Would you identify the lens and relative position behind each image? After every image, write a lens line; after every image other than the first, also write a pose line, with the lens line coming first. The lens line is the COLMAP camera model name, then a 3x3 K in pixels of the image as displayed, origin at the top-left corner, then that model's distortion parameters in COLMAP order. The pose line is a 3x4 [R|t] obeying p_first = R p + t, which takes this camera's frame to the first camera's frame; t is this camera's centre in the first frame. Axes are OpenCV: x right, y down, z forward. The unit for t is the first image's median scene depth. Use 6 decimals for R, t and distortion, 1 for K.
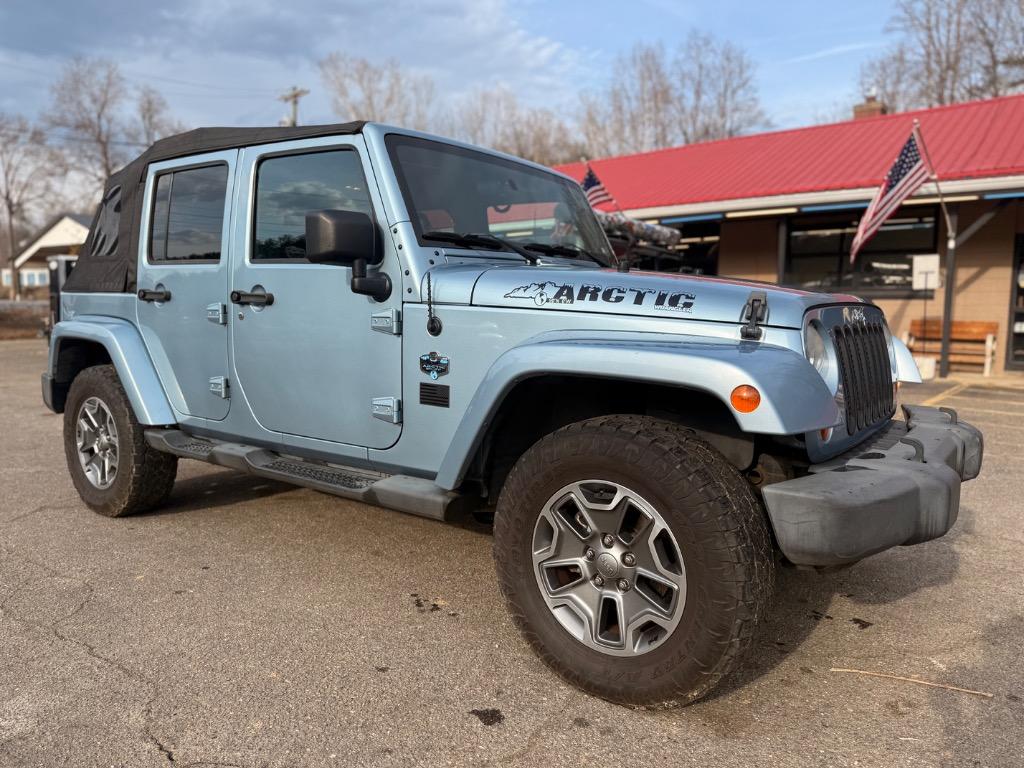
lens RADIAL K [[804.3, 0, 514.5], [0, 804.3, 396.5], [0, 0, 1]] dist [0.092461, -0.137263]
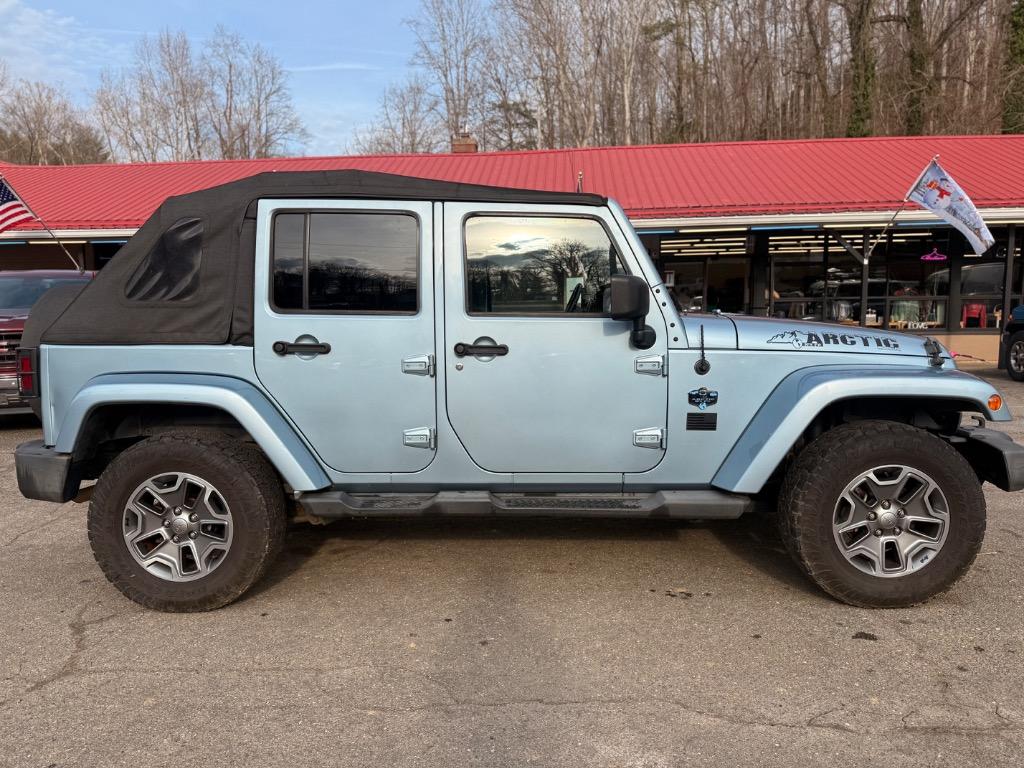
lens RADIAL K [[826.9, 0, 512.0], [0, 826.9, 384.0], [0, 0, 1]] dist [0.006869, -0.018134]
pose [[0.774808, -0.080926, 0.626996, -1.095330], [0.085772, 0.996059, 0.022568, -0.111195], [-0.626351, 0.036292, 0.778696, 0.178263]]
